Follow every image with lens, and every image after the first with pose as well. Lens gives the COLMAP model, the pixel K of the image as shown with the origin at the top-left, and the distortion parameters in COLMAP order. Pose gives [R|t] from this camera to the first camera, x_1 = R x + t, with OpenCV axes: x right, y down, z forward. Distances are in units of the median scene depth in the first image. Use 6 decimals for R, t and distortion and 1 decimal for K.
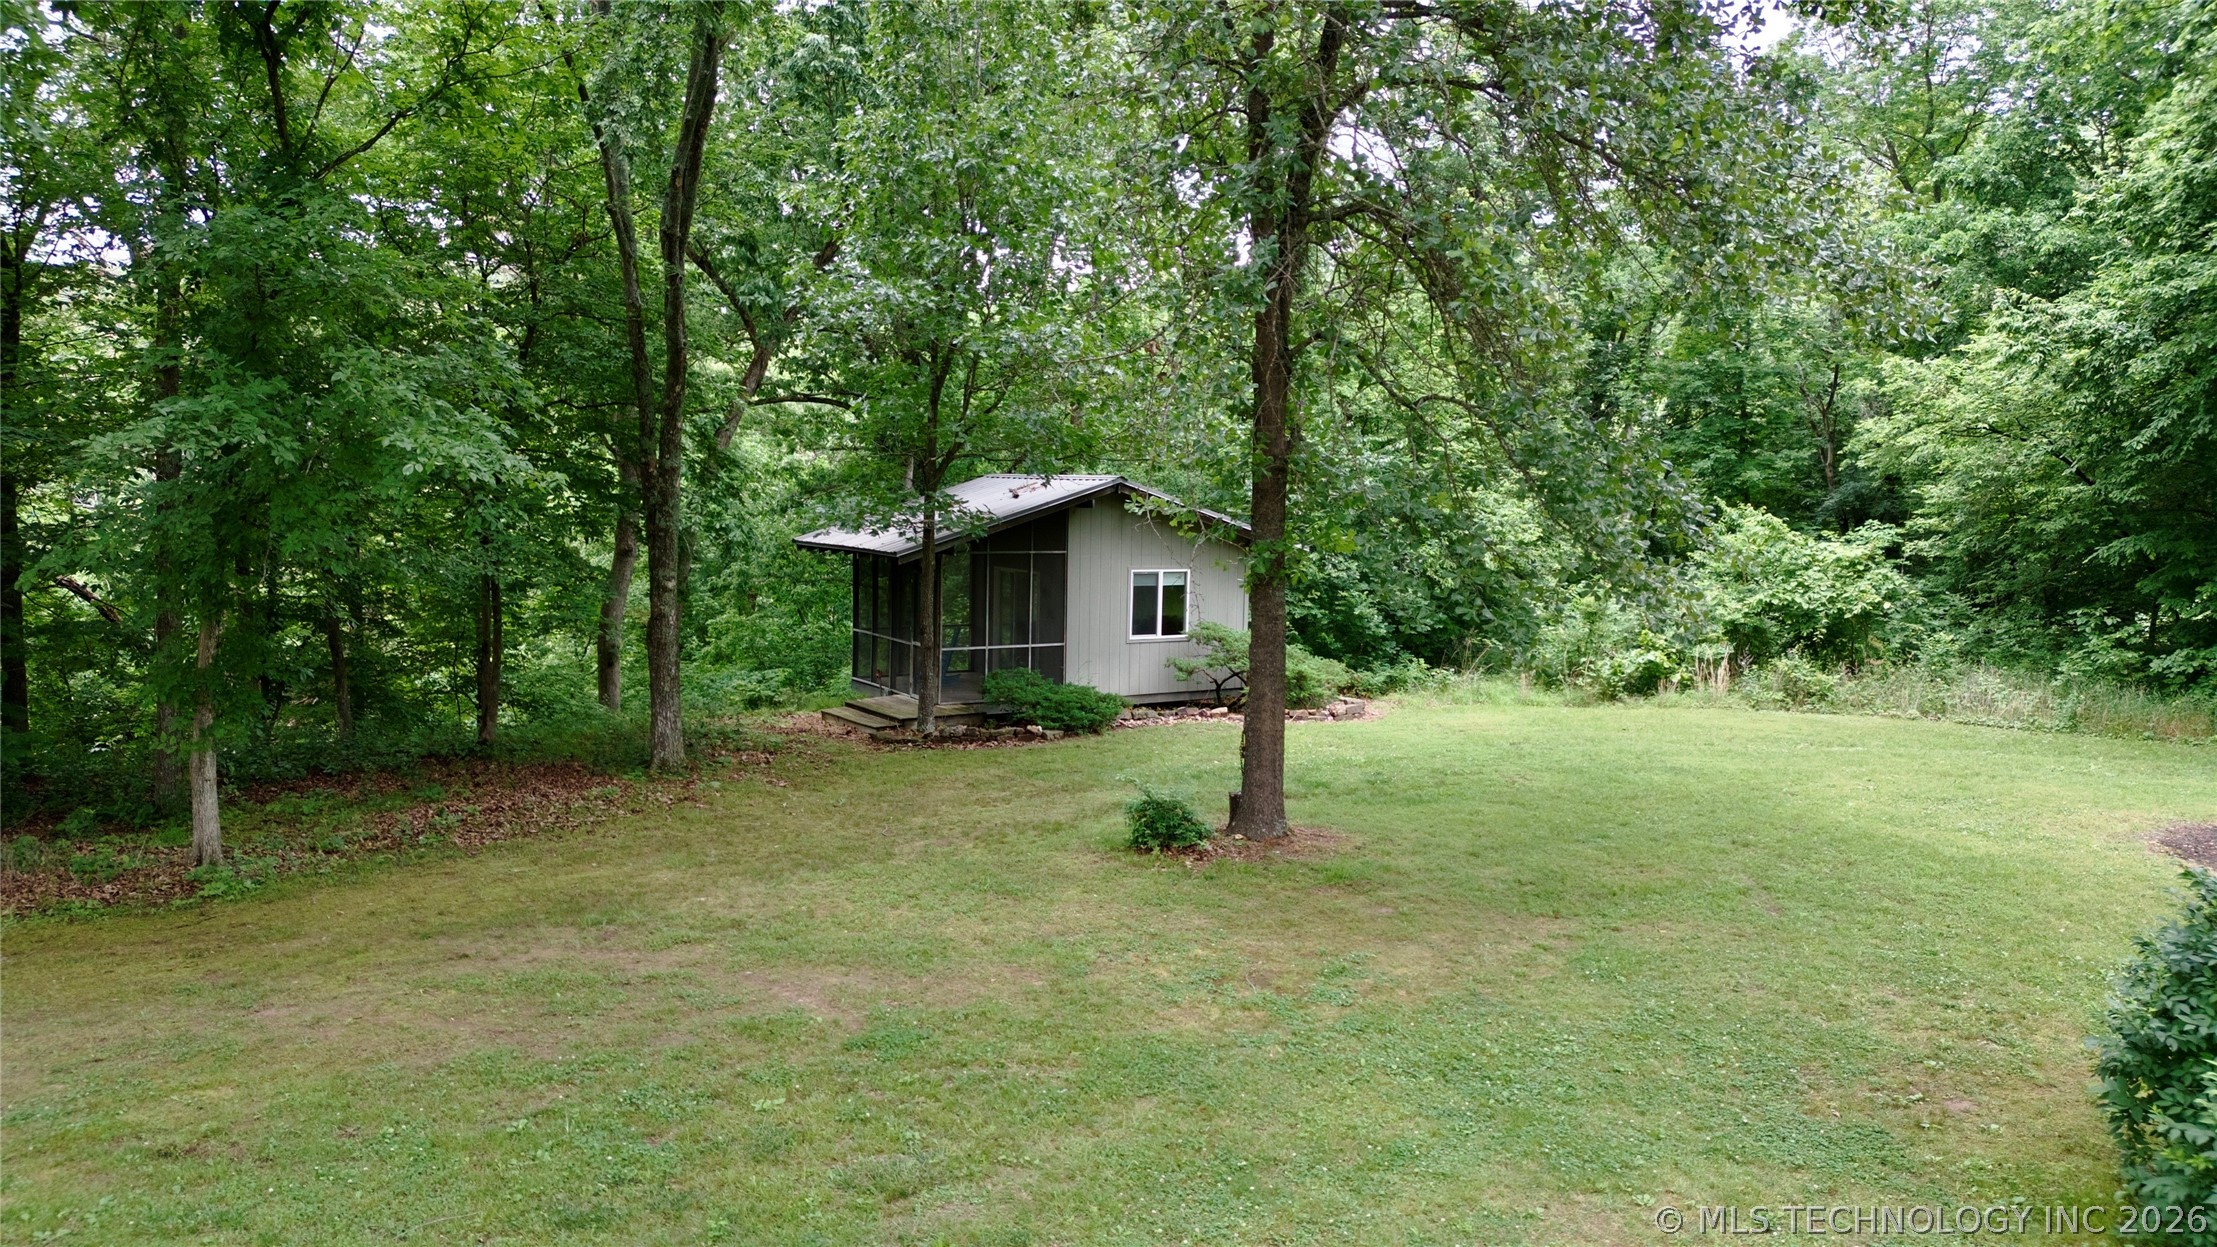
lens RADIAL K [[1552.9, 0, 1111.7], [0, 1552.9, 621.7], [0, 0, 1]] dist [0.071008, -0.071601]
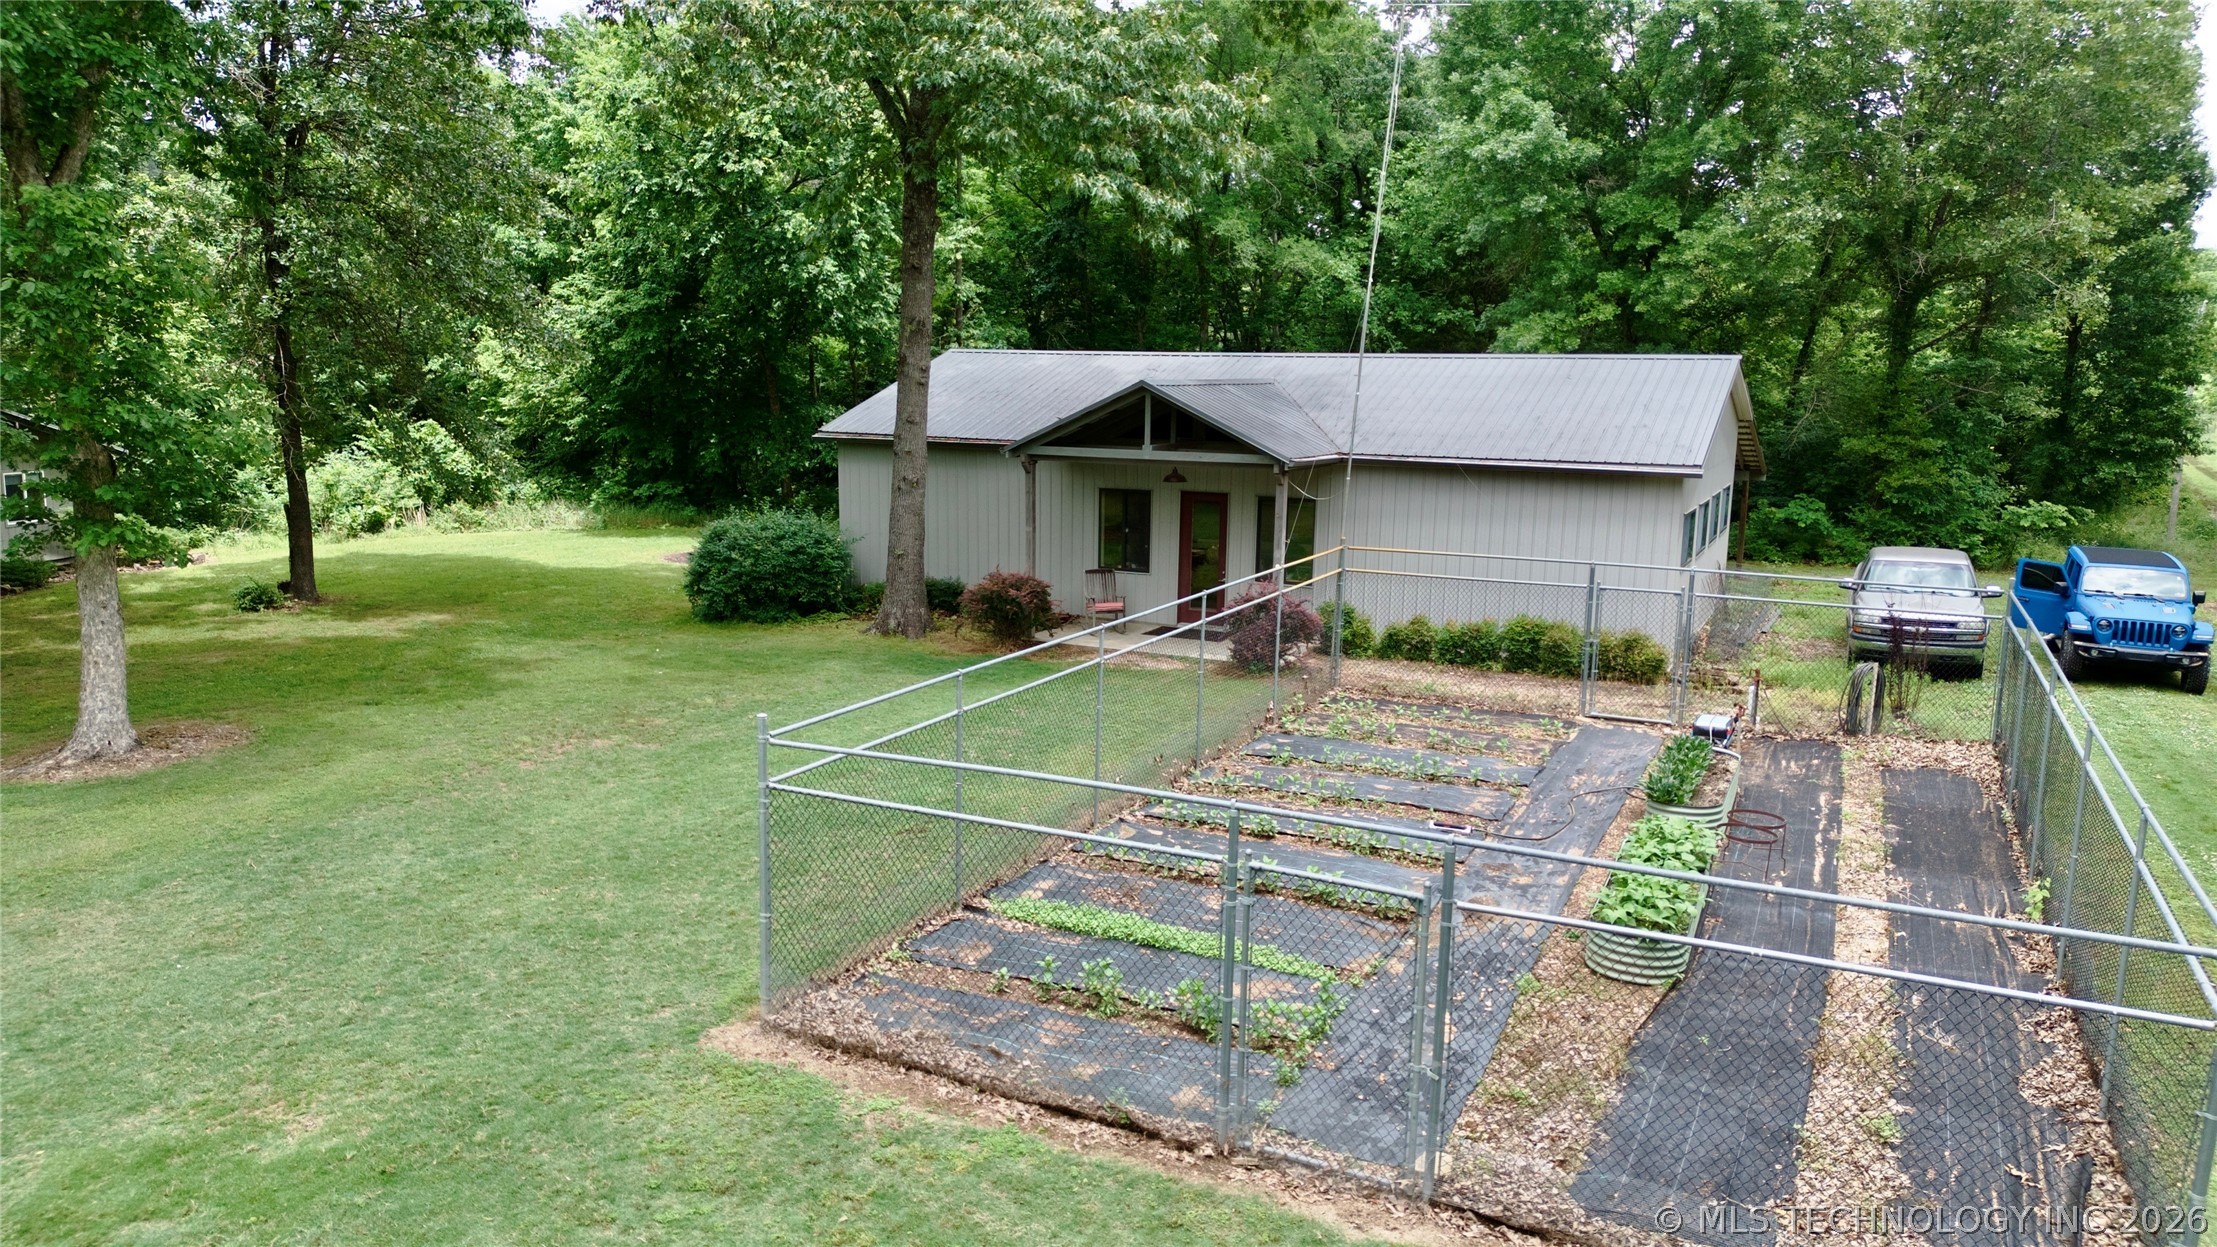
lens RADIAL K [[1552.9, 0, 1099.6], [0, 1552.9, 631.6], [0, 0, 1]] dist [0.071008, -0.071601]
pose [[0.614974, -0.138048, 0.776370, -0.506433], [0.076111, 0.990351, 0.115808, 0.017078], [-0.784866, -0.012129, 0.619547, -0.647281]]
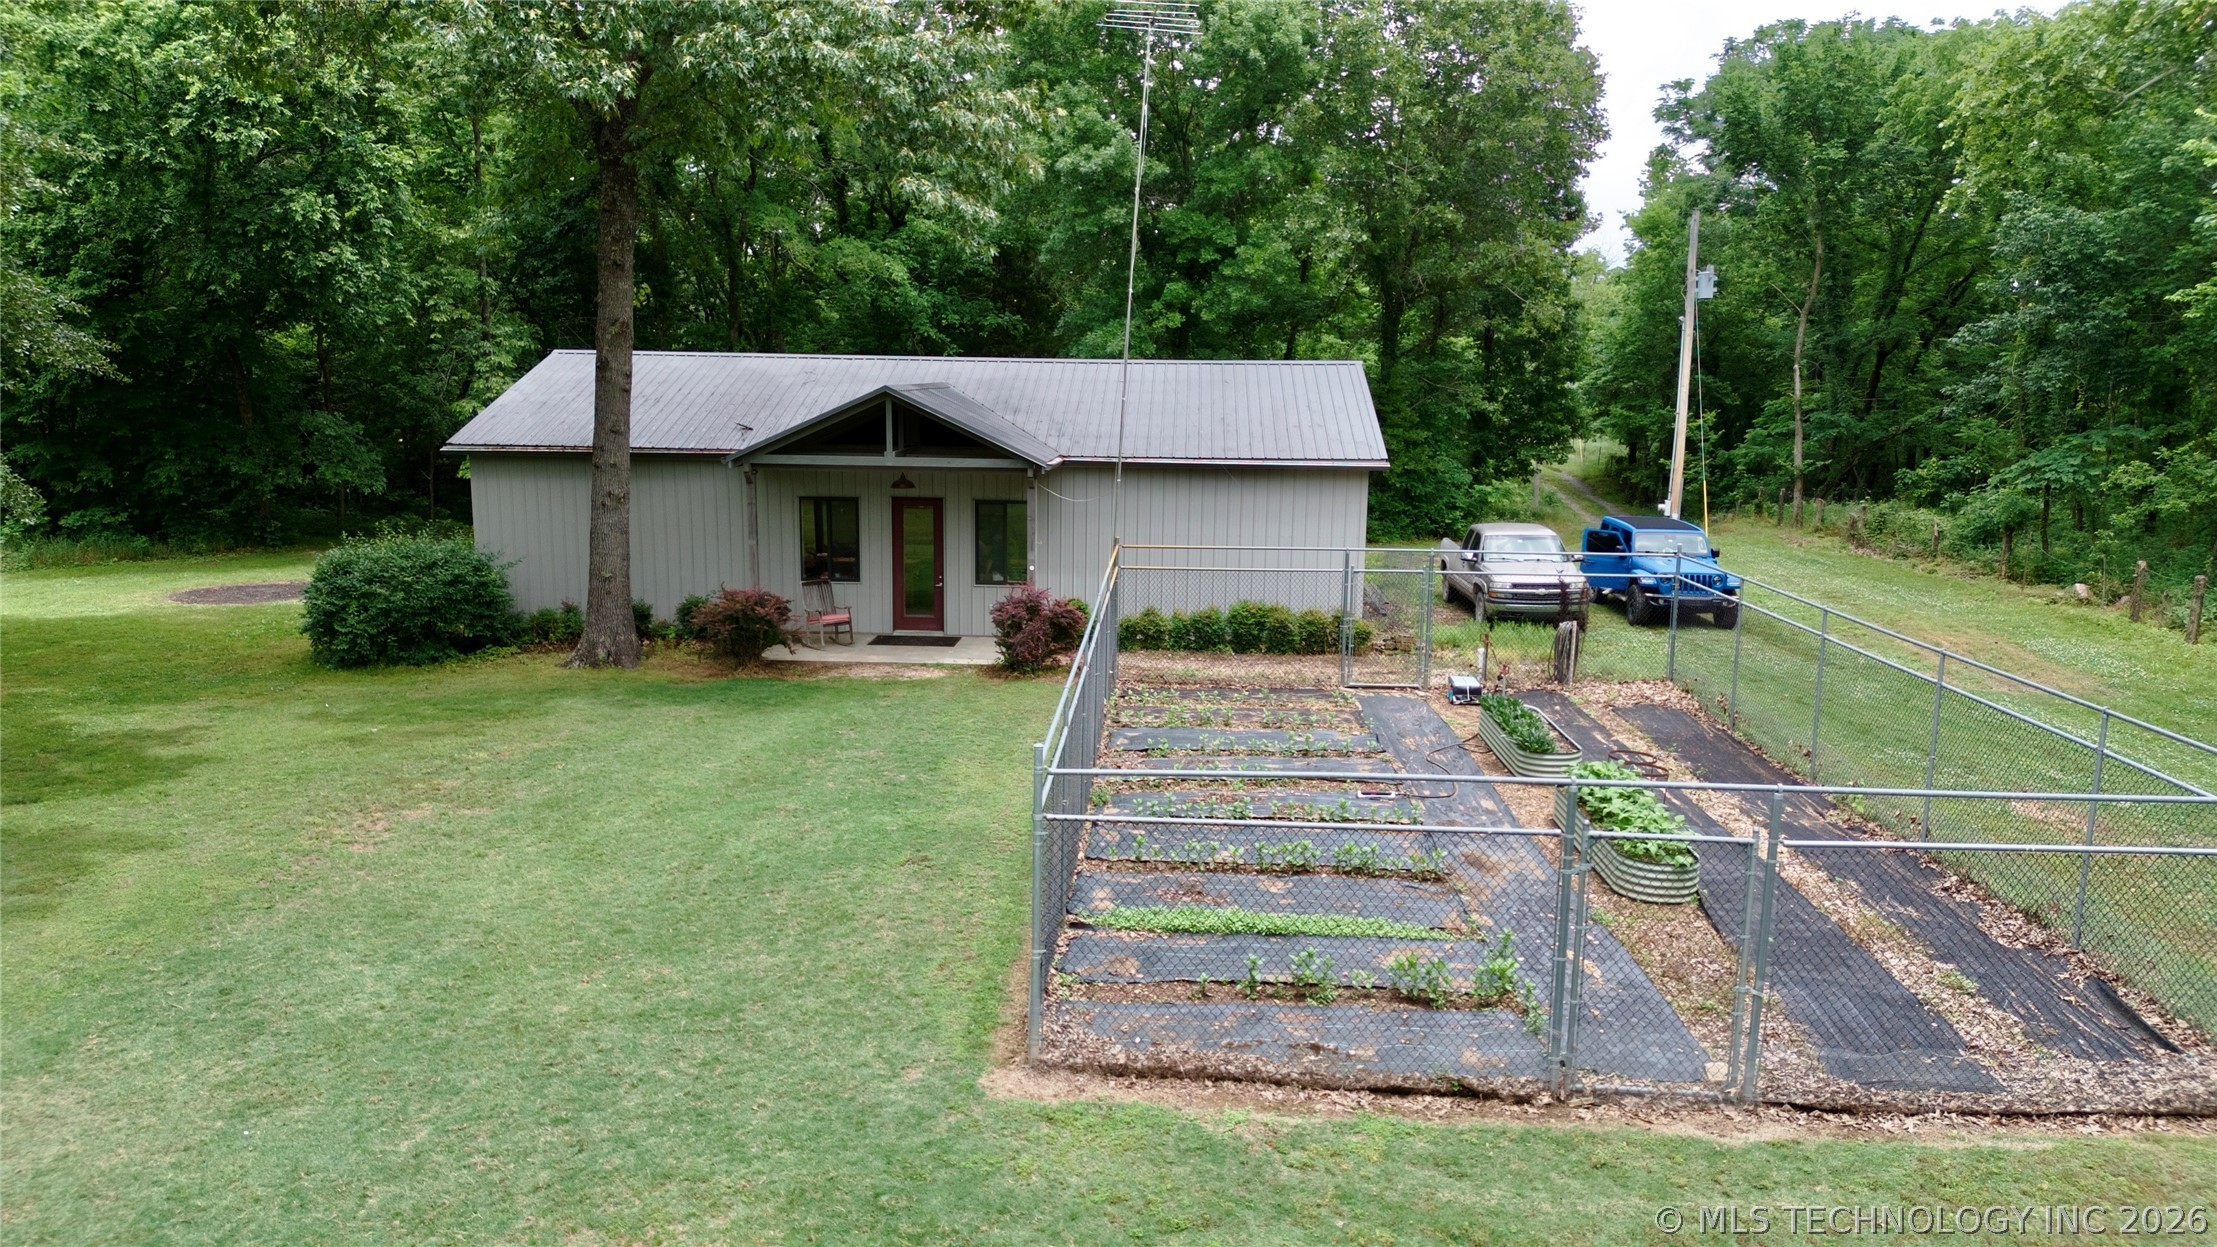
lens RADIAL K [[1552.9, 0, 1111.4], [0, 1552.9, 633.1], [0, 0, 1]] dist [0.071008, -0.071601]
pose [[0.252633, -0.172209, 0.952114, -0.612104], [0.094474, 0.983722, 0.152858, -0.007175], [-0.962939, 0.051333, 0.264790, -0.447846]]
